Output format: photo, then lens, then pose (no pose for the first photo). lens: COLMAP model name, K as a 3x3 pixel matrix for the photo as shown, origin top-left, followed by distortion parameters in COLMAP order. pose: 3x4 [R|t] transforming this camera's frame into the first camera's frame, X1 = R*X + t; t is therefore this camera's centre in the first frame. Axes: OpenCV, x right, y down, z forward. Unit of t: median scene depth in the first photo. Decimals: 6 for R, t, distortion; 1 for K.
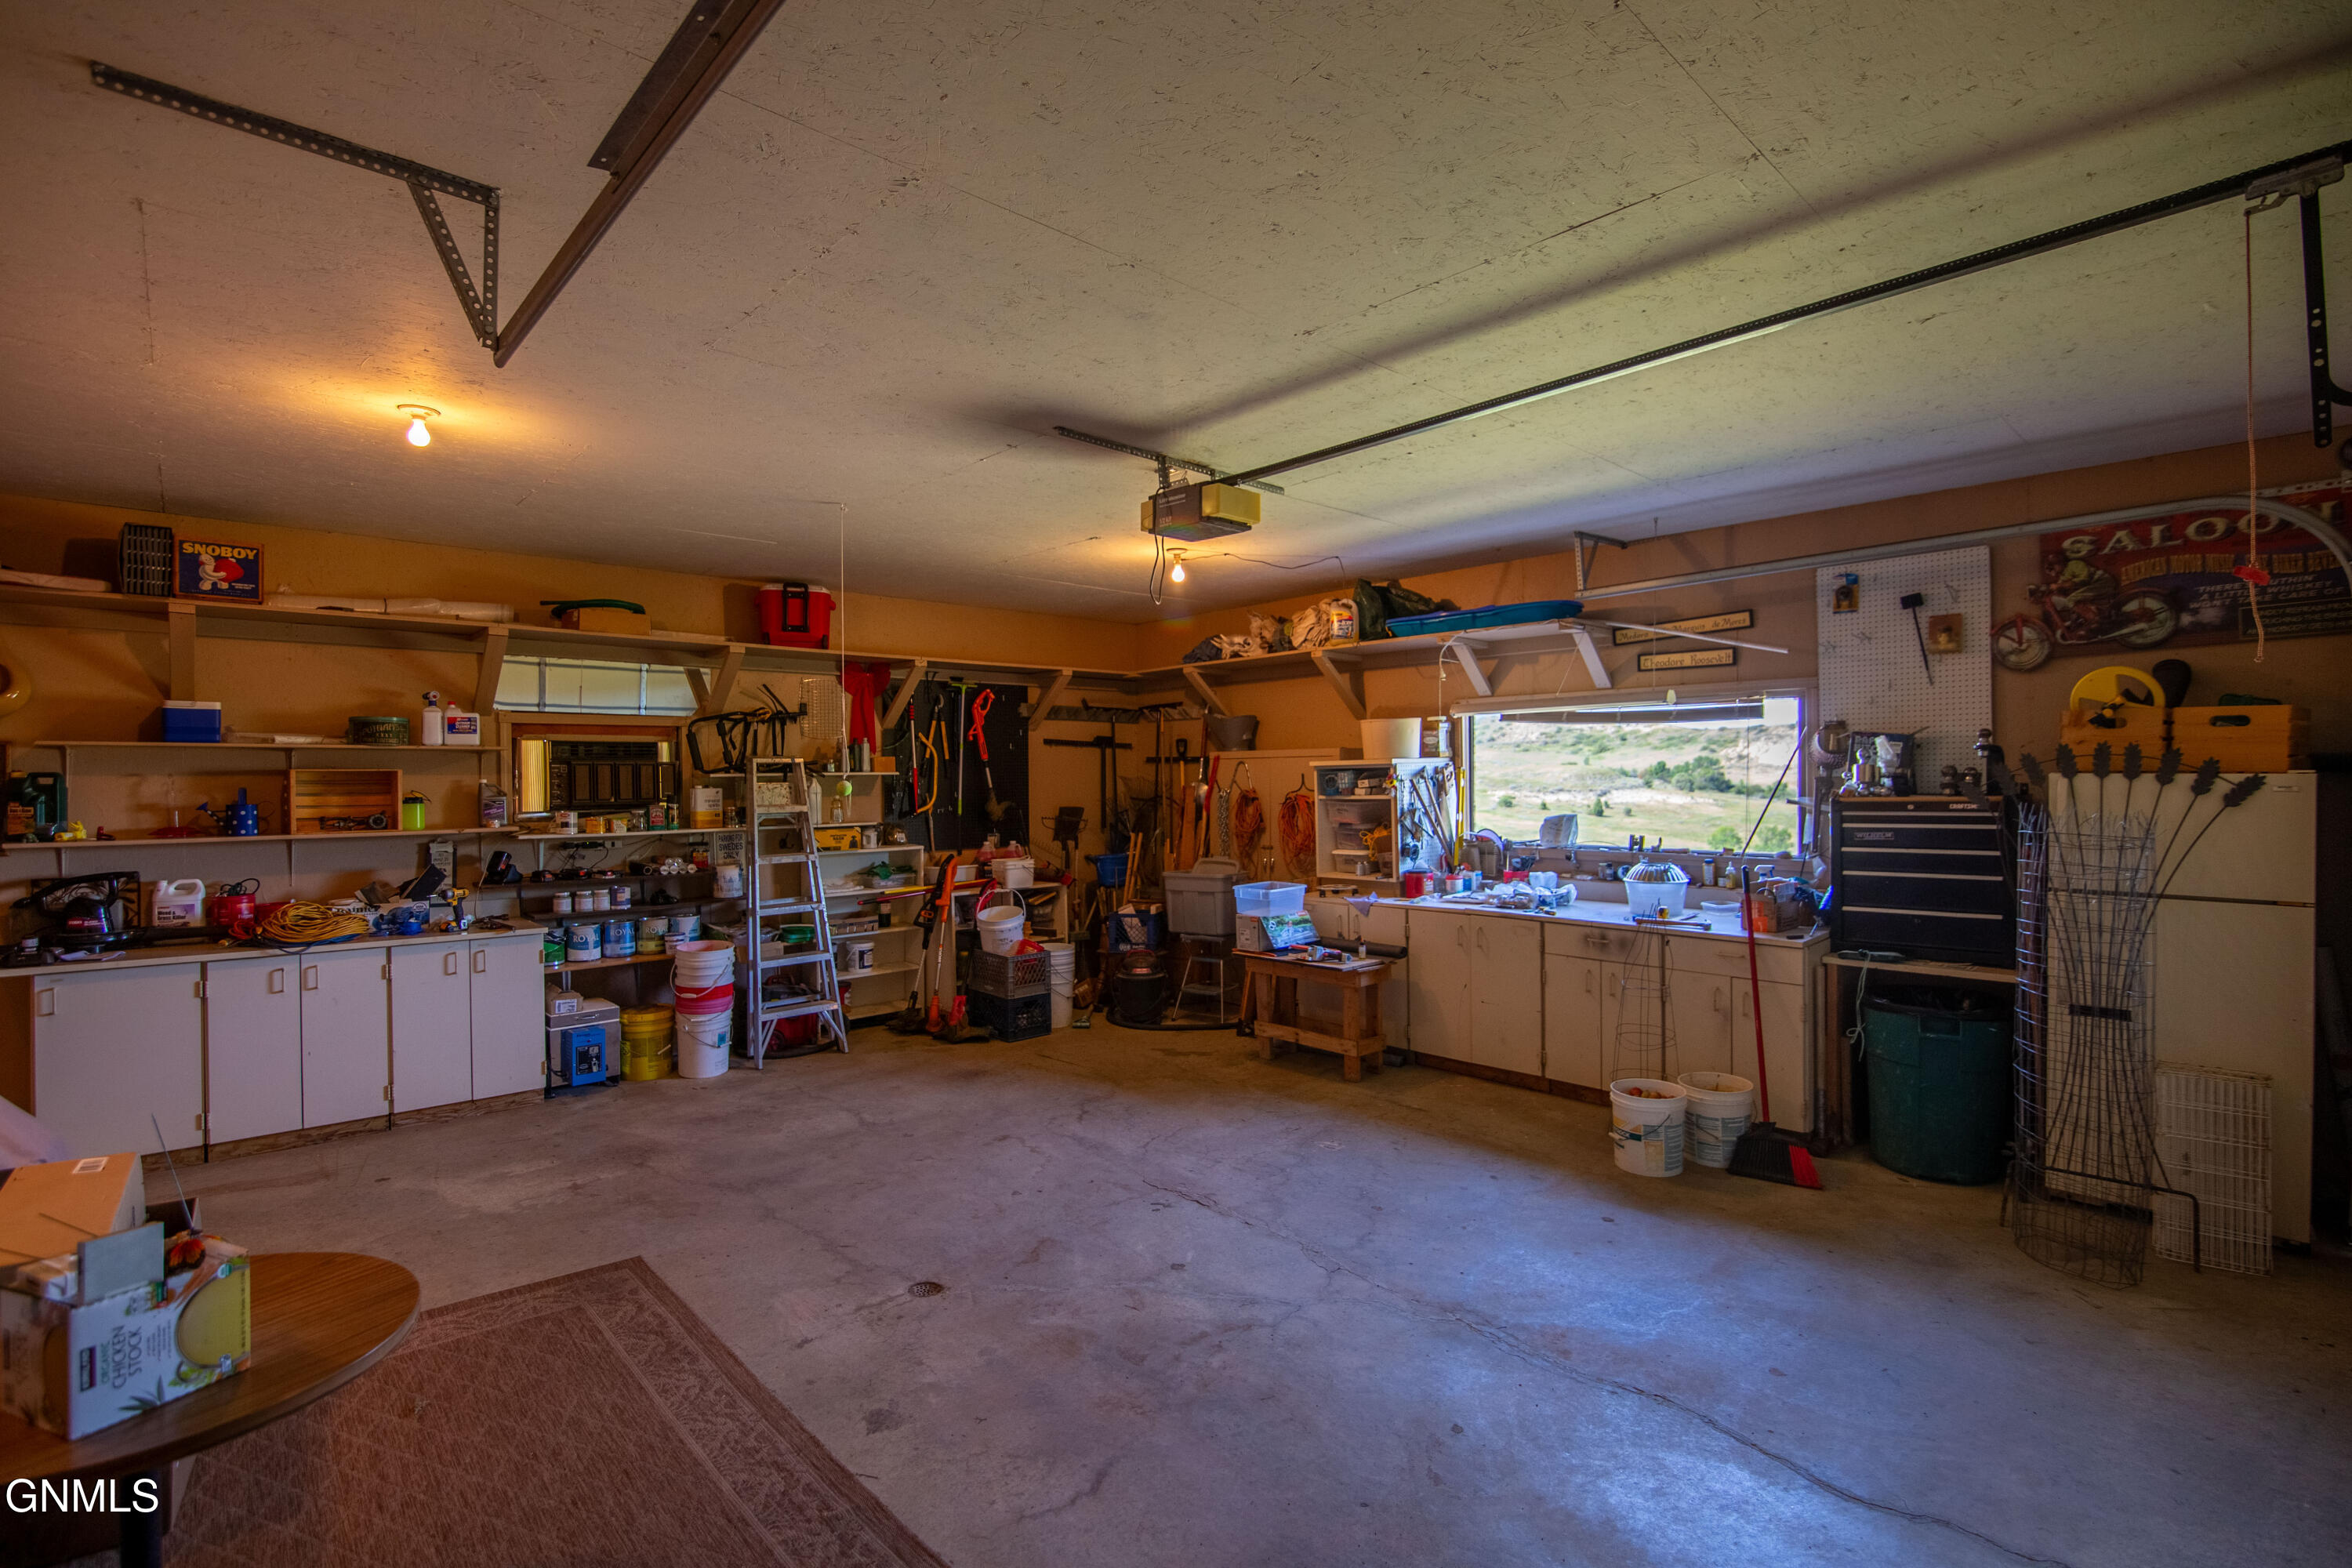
lens RADIAL K [[1103.2, 0, 1170.5], [0, 1103.2, 787.7], [0, 0, 1]] dist [-0.009608, -0.000831]
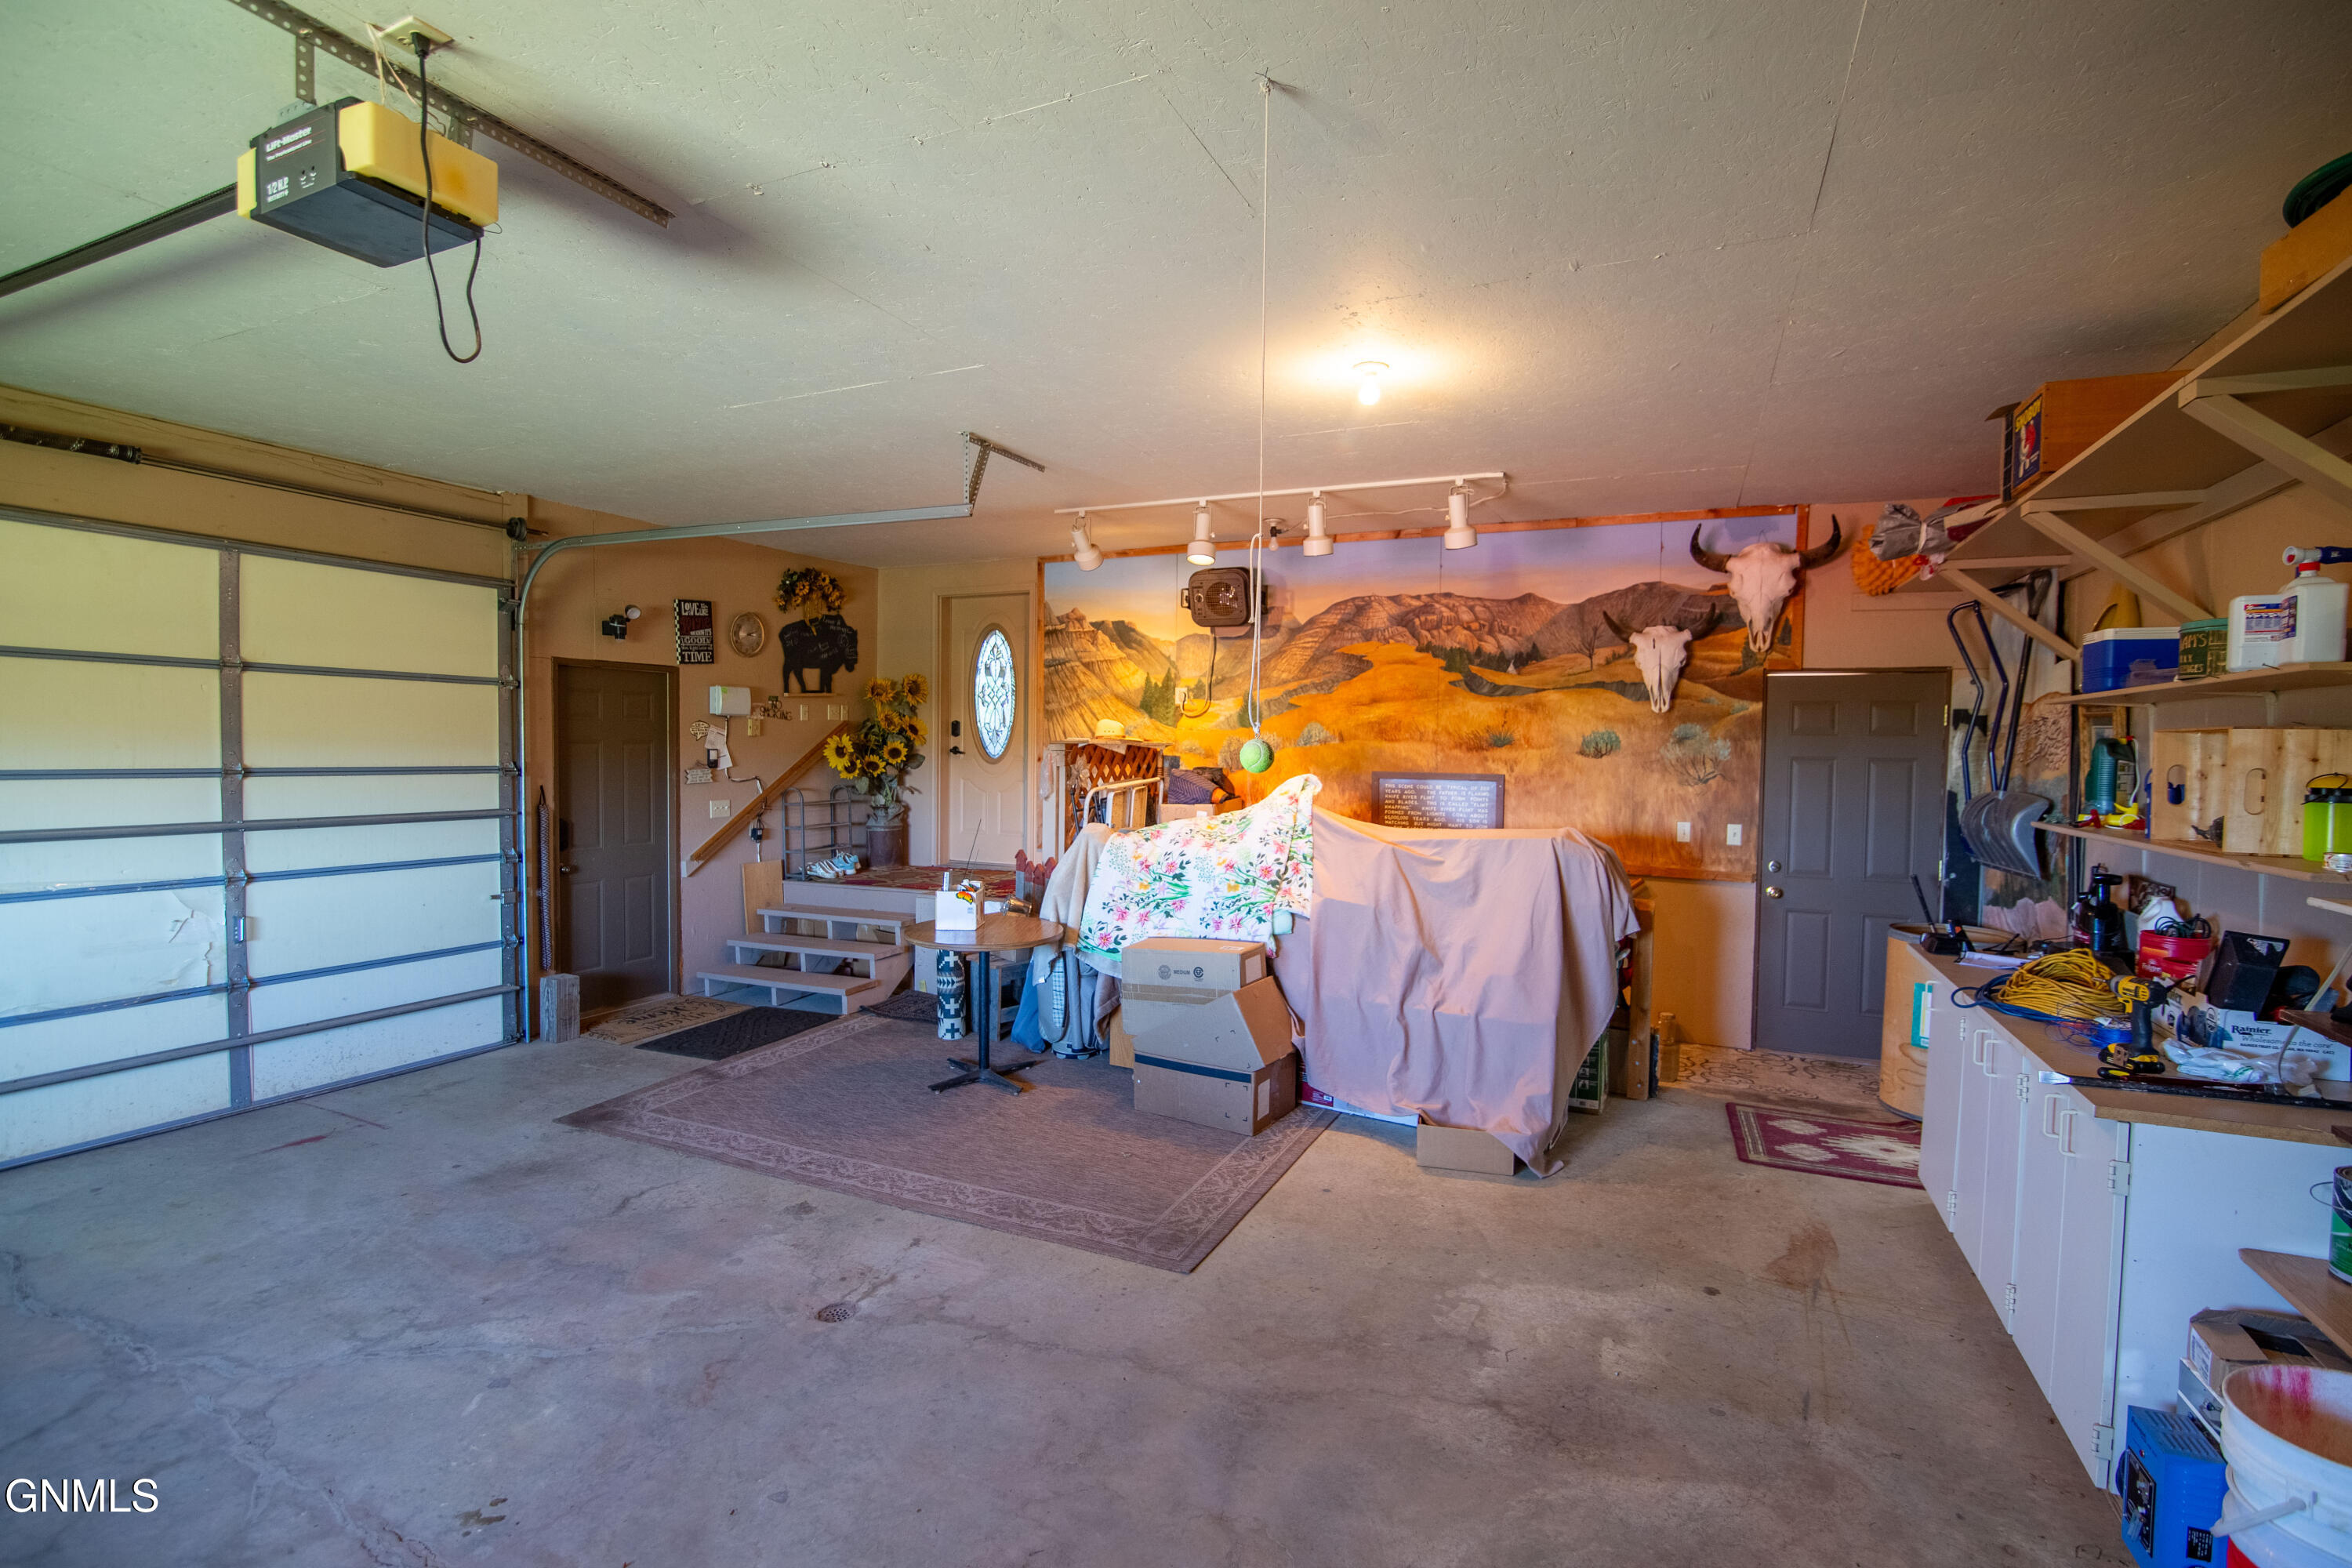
lens RADIAL K [[1103.2, 0, 1170.5], [0, 1103.2, 787.7], [0, 0, 1]] dist [-0.009608, -0.000831]
pose [[-0.928291, 0.010014, -0.371720, -0.145004], [-0.010100, 0.998590, 0.052124, -0.012144], [0.371718, 0.052141, -0.926880, 1.855582]]
